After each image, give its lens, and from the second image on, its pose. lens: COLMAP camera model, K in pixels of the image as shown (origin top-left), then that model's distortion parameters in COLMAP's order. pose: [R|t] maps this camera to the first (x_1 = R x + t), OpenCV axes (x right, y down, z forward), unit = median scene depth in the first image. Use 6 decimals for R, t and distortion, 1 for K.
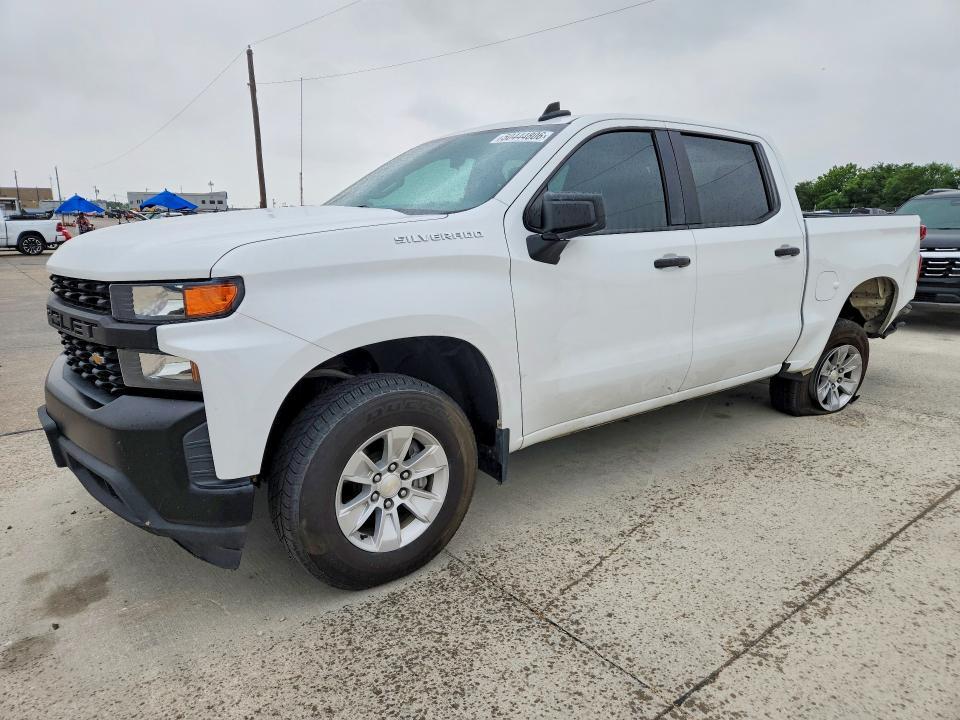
lens RADIAL K [[749.3, 0, 475.0], [0, 749.3, 365.5], [0, 0, 1]] dist [0.009171, 0.018016]
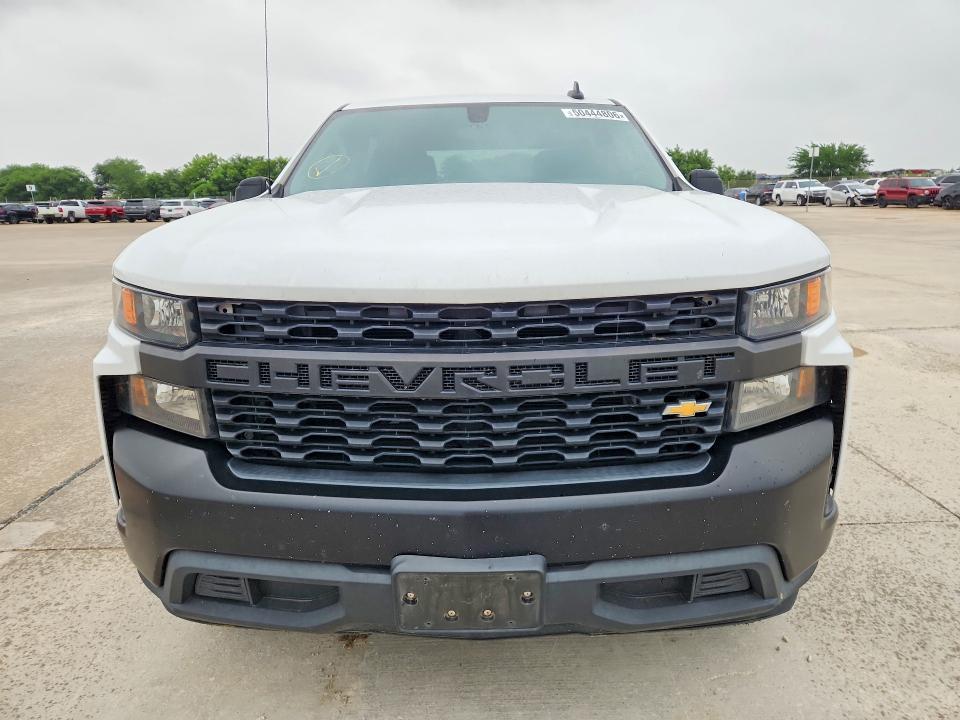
lens RADIAL K [[749.3, 0, 477.2], [0, 749.3, 352.9], [0, 0, 1]] dist [0.009171, 0.018016]
pose [[0.503981, -0.175851, 0.845624, -0.252089], [0.177962, 0.979189, 0.097564, -0.034638], [-0.845182, 0.101318, 0.524788, 0.174729]]
